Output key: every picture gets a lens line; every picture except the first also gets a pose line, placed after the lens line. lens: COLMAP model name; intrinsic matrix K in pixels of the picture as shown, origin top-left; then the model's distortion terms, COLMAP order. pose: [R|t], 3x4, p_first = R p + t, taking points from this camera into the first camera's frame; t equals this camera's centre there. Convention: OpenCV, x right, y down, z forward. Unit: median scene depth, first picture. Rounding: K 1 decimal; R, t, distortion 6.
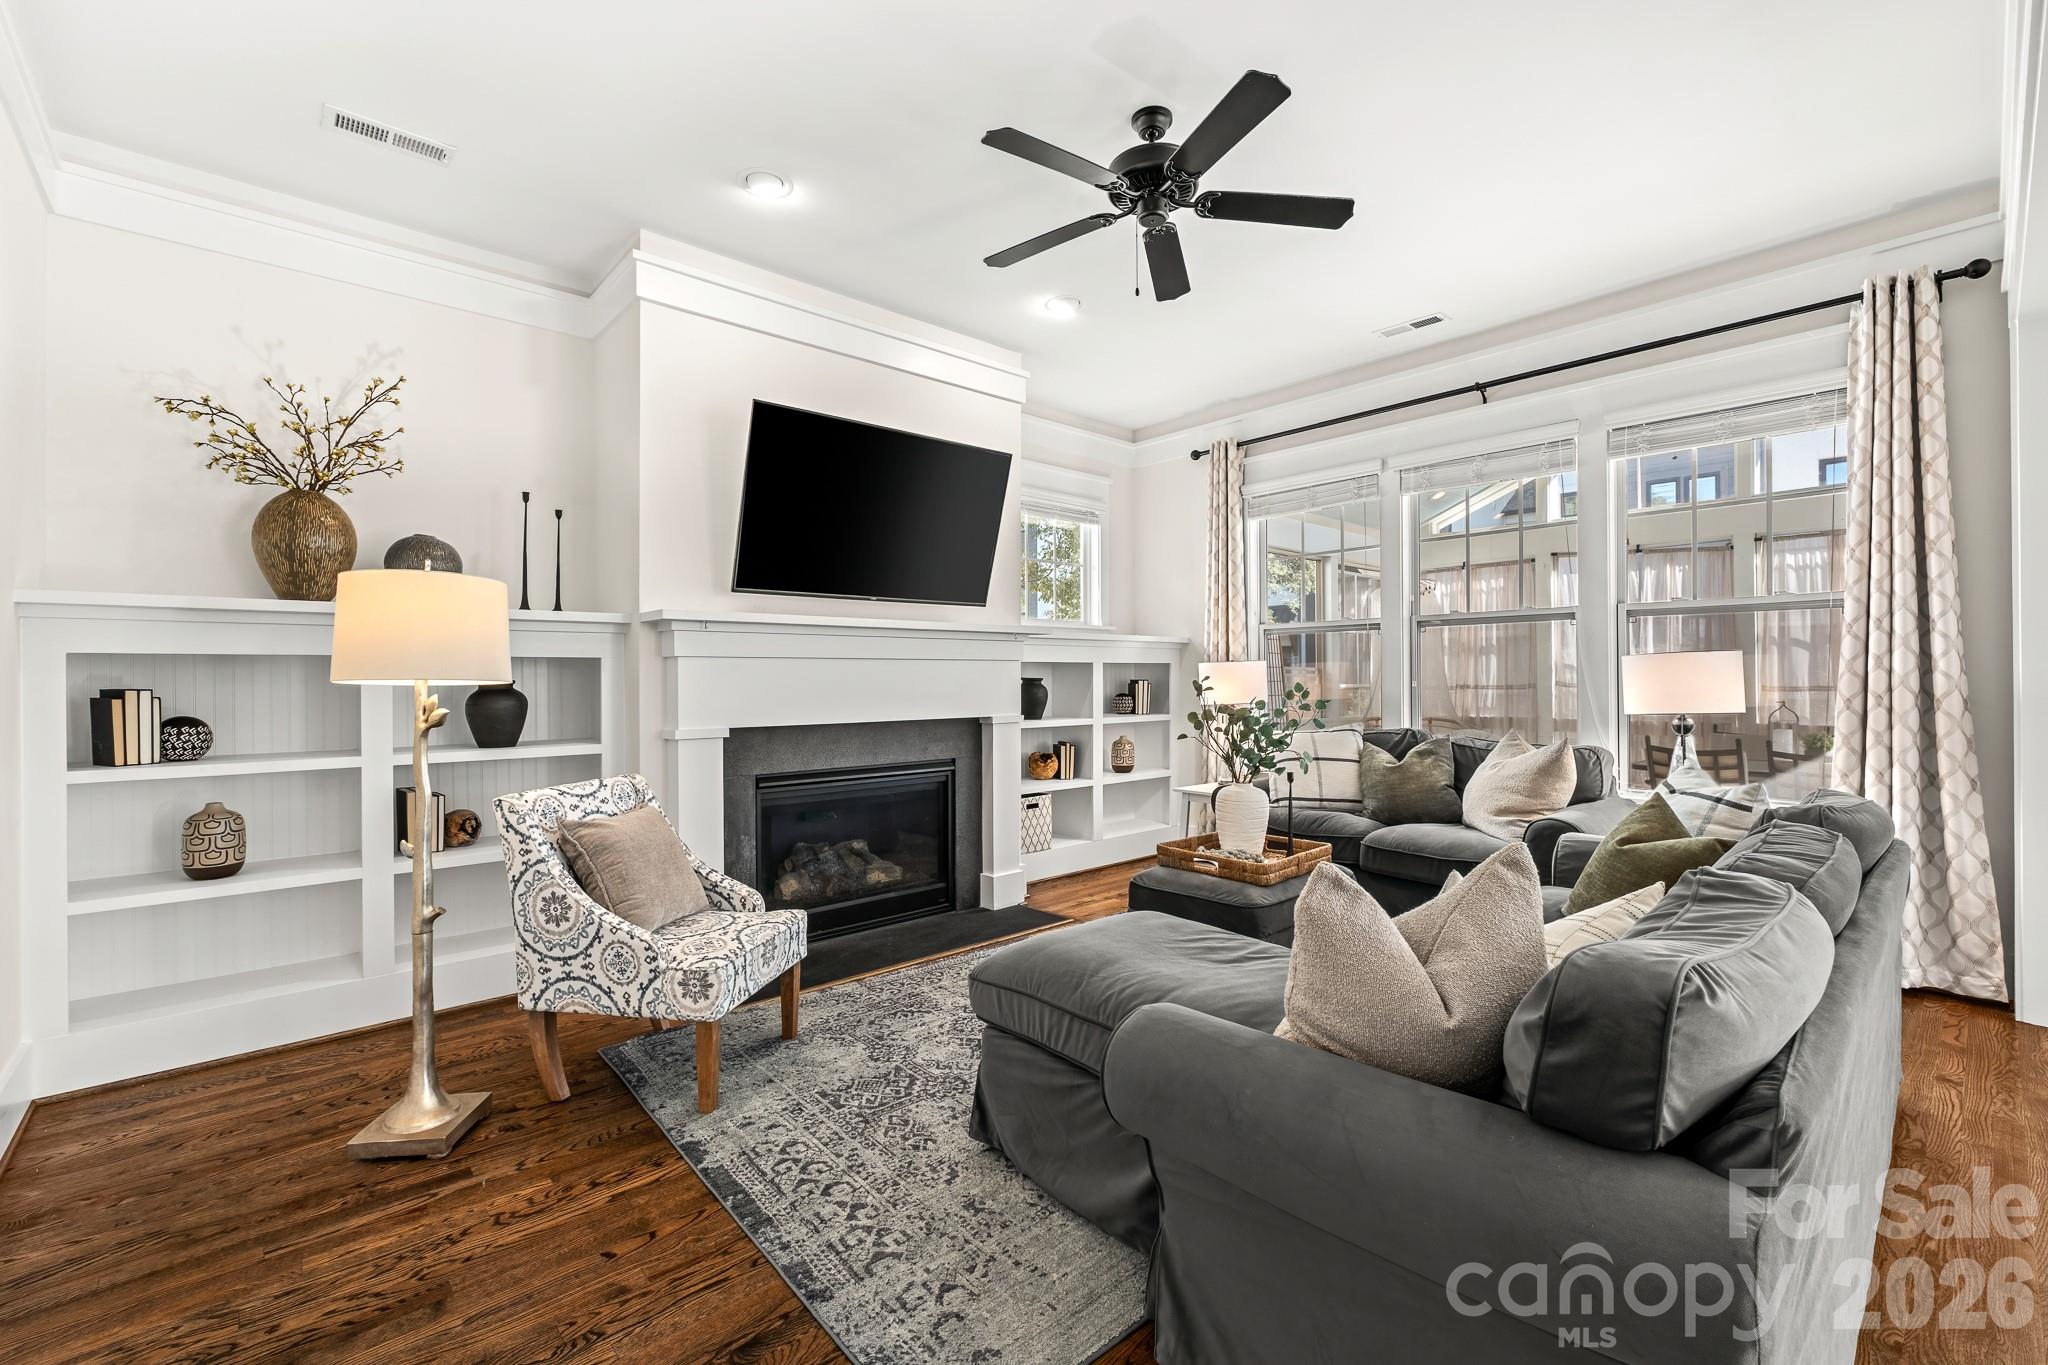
lens RADIAL K [[873.3, 0, 1041.2], [0, 873.3, 673.5], [0, 0, 1]] dist [-0.002579, -0.000017]
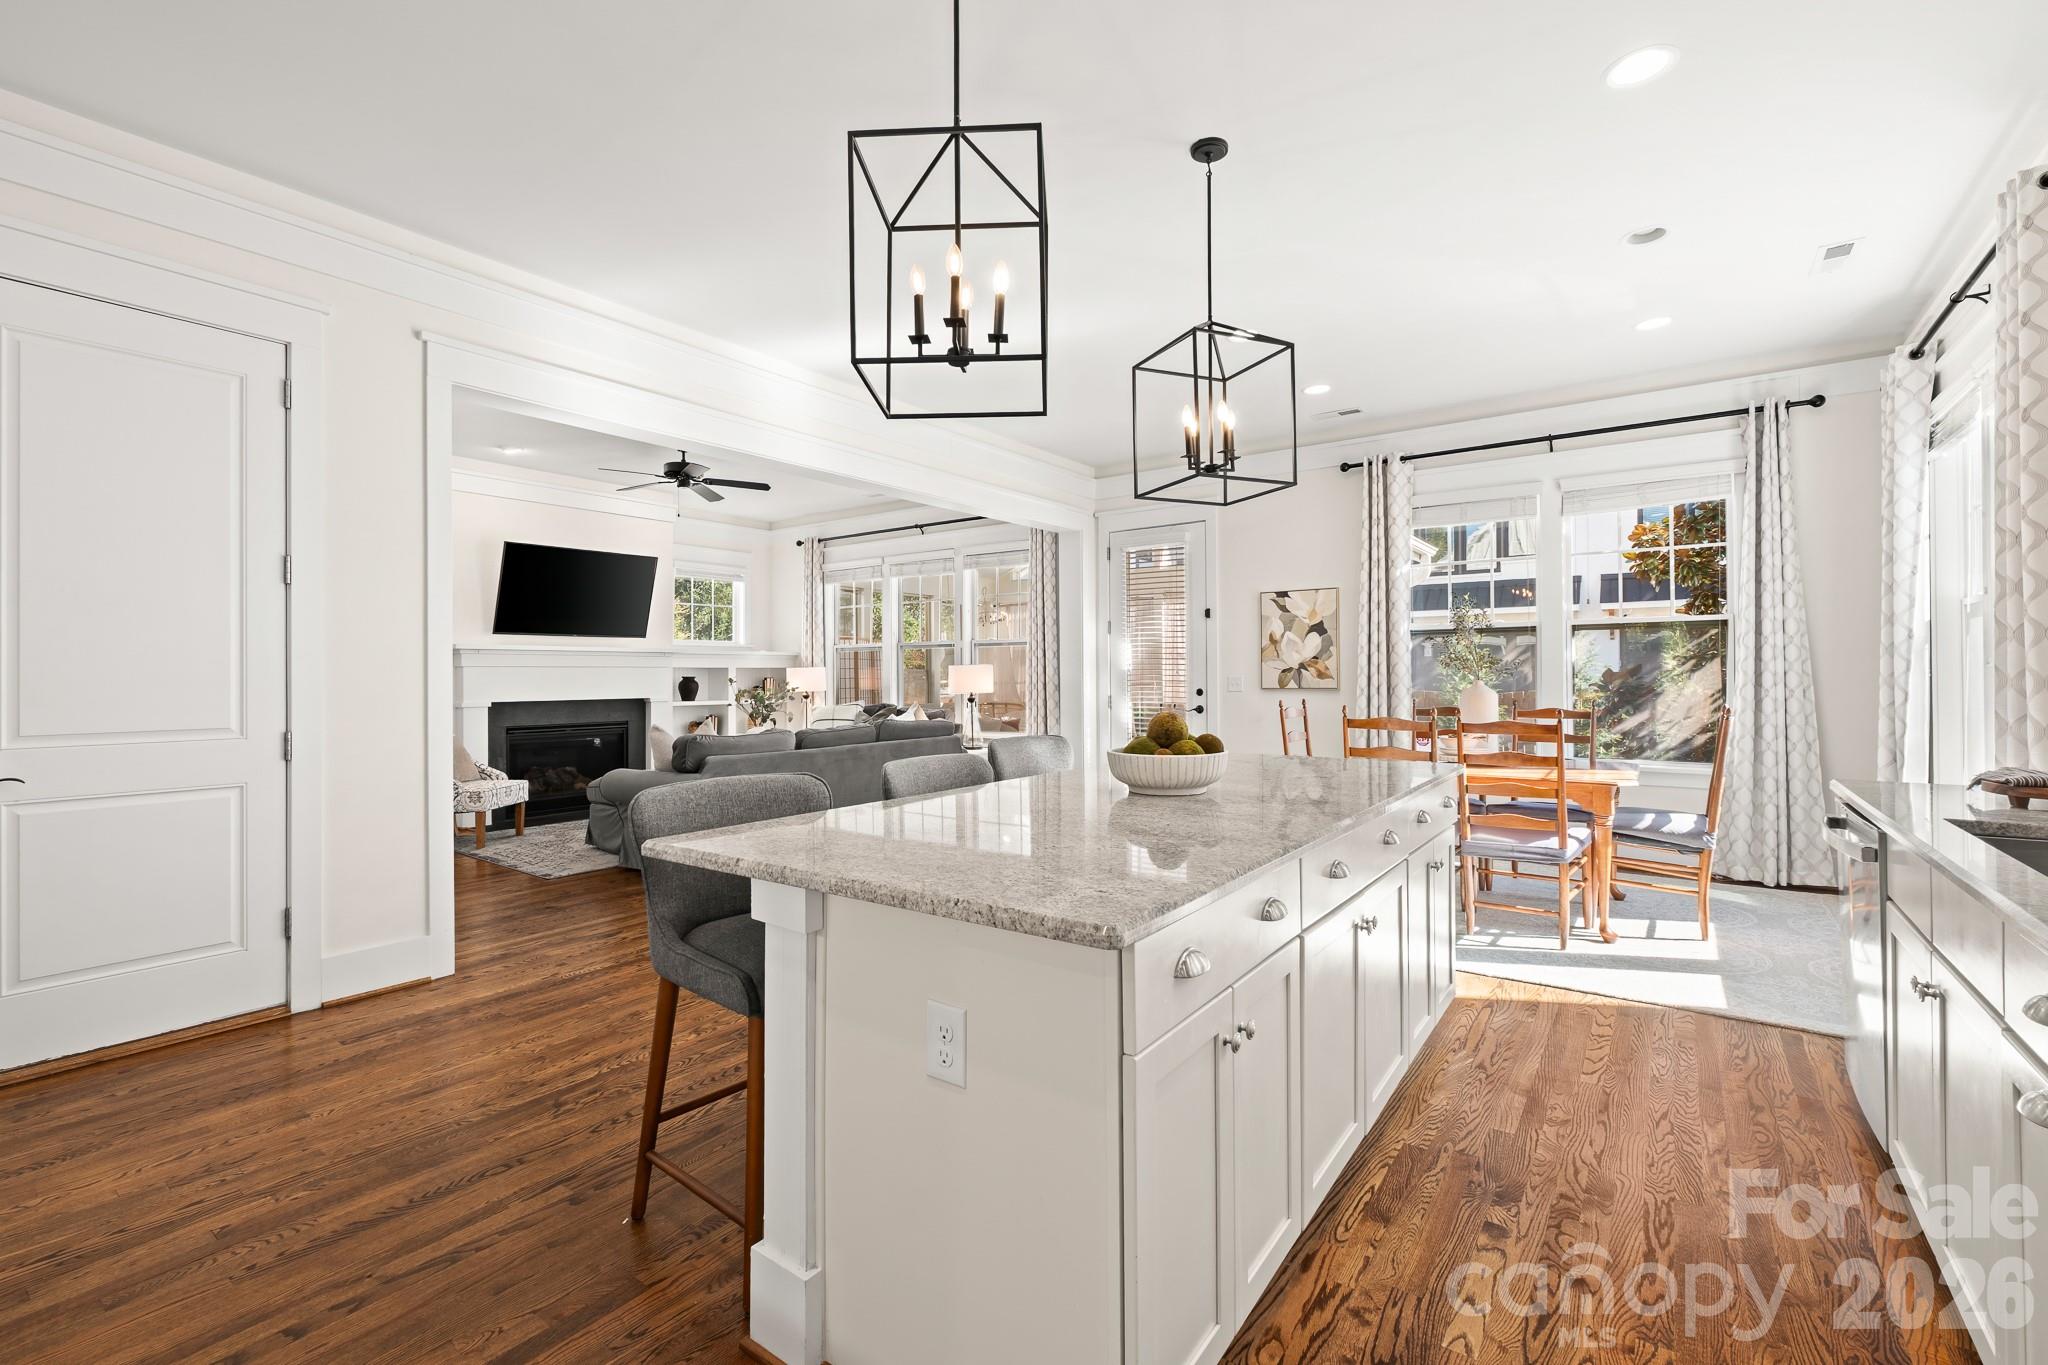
lens RADIAL K [[873.3, 0, 1031.6], [0, 873.3, 672.3], [0, 0, 1]] dist [-0.002579, -0.000017]
pose [[0.979313, -0.000667, 0.202351, 0.369466], [0.000258, 0.999998, 0.002048, -0.008264], [-0.202351, -0.001954, 0.979311, -0.991444]]
